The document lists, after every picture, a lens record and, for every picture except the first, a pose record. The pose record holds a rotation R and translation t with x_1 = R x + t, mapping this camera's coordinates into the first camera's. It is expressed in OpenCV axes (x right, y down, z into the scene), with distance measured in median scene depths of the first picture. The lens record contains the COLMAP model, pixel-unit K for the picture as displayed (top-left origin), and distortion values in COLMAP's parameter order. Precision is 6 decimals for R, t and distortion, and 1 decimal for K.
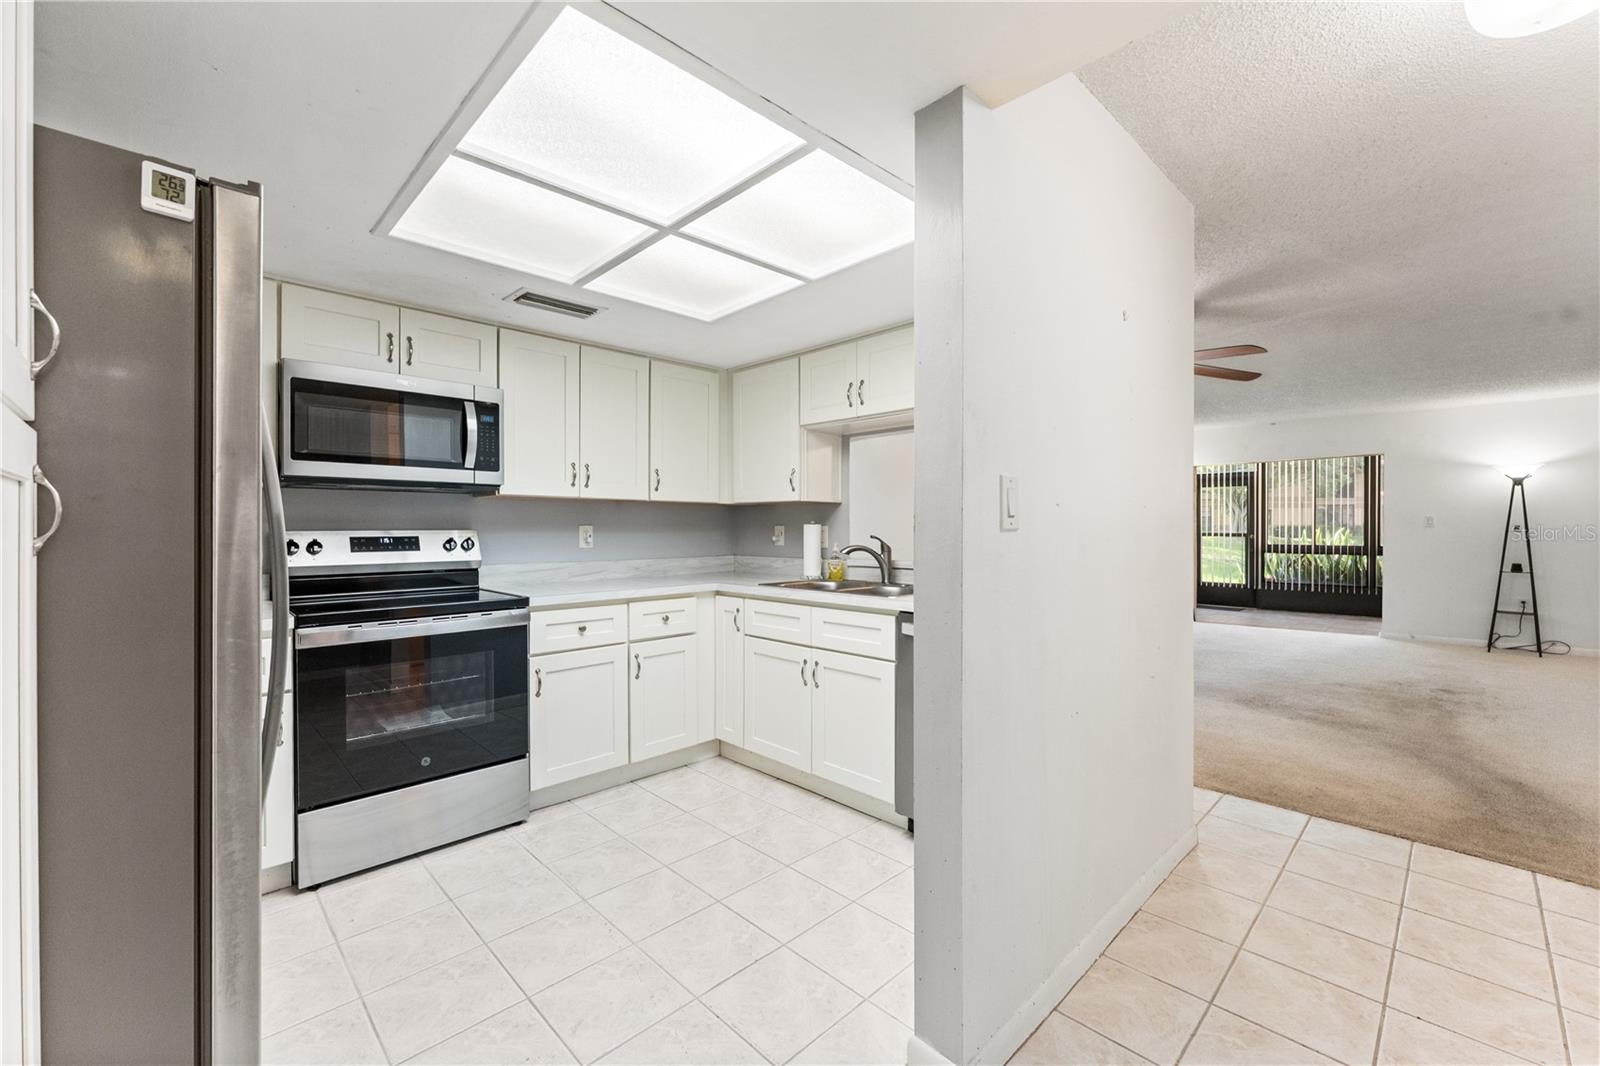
lens RADIAL K [[659.8, 0, 805.0], [0, 659.8, 526.3], [0, 0, 1]] dist [0.000877, 0.000386]
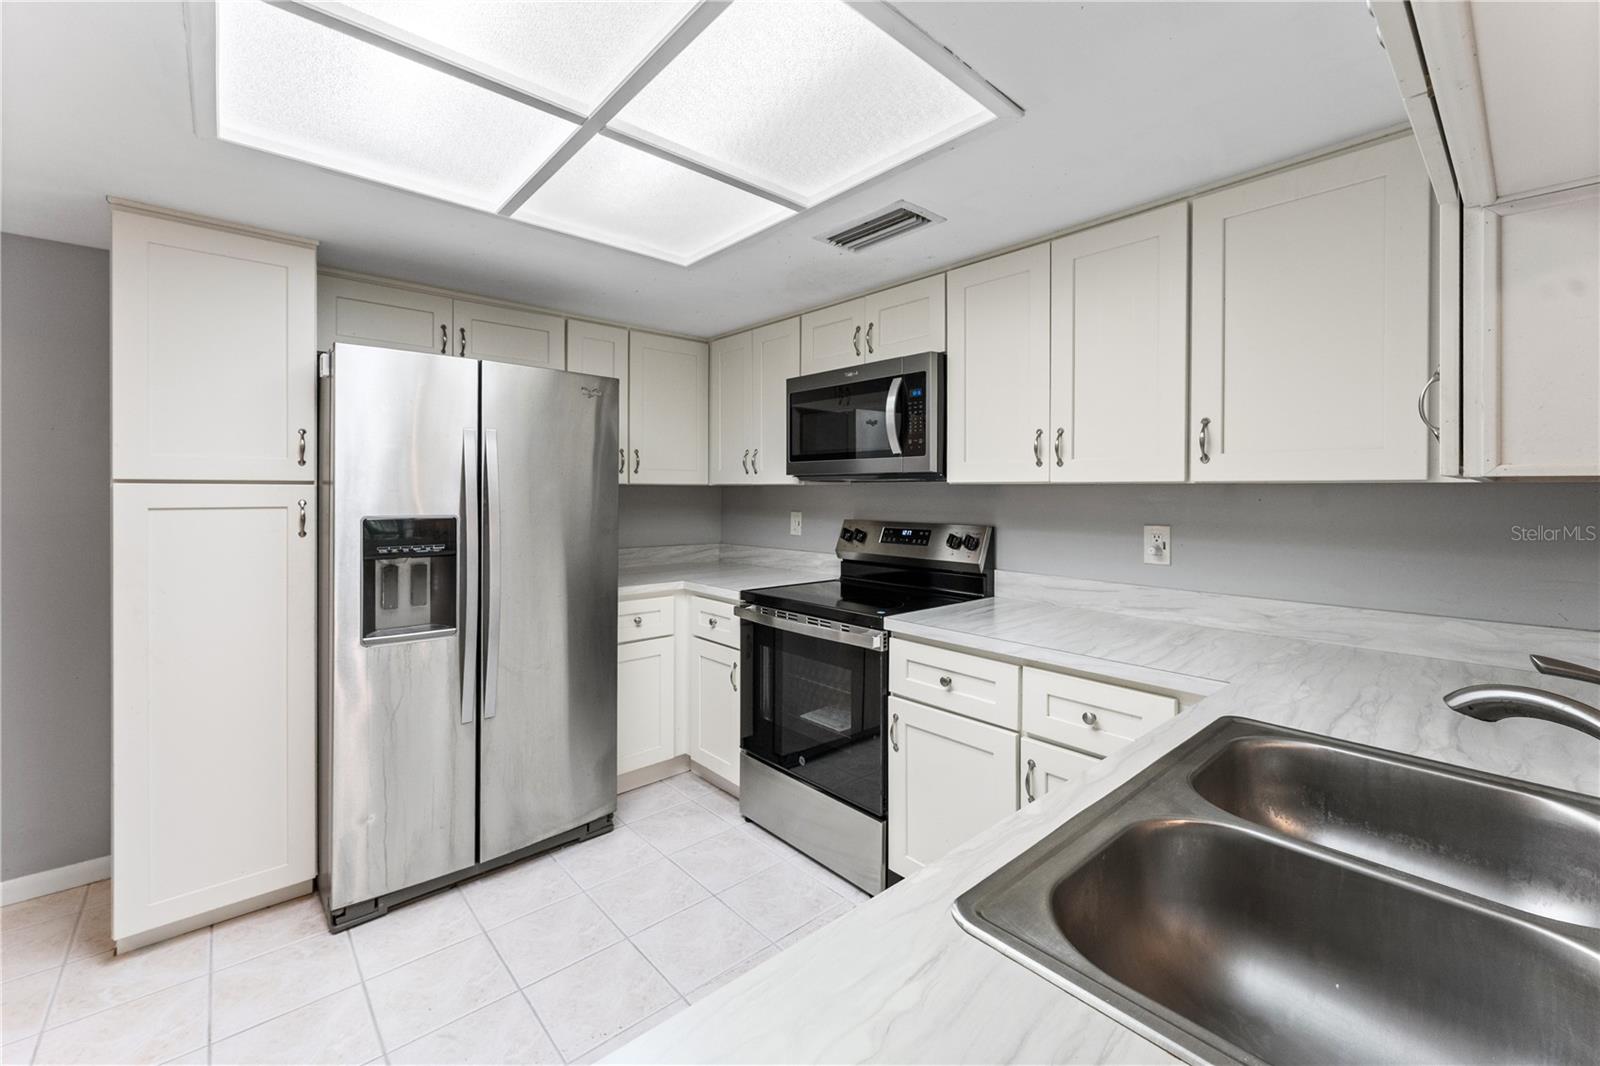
lens RADIAL K [[659.7, 0, 791.1], [0, 659.7, 499.8], [0, 0, 1]] dist [-0.000664, -0.000022]
pose [[-0.068847, 0.005422, -0.997612, 0.150243], [-0.003080, 0.999979, 0.005647, -0.014573], [0.997622, 0.003461, -0.068829, 0.389033]]
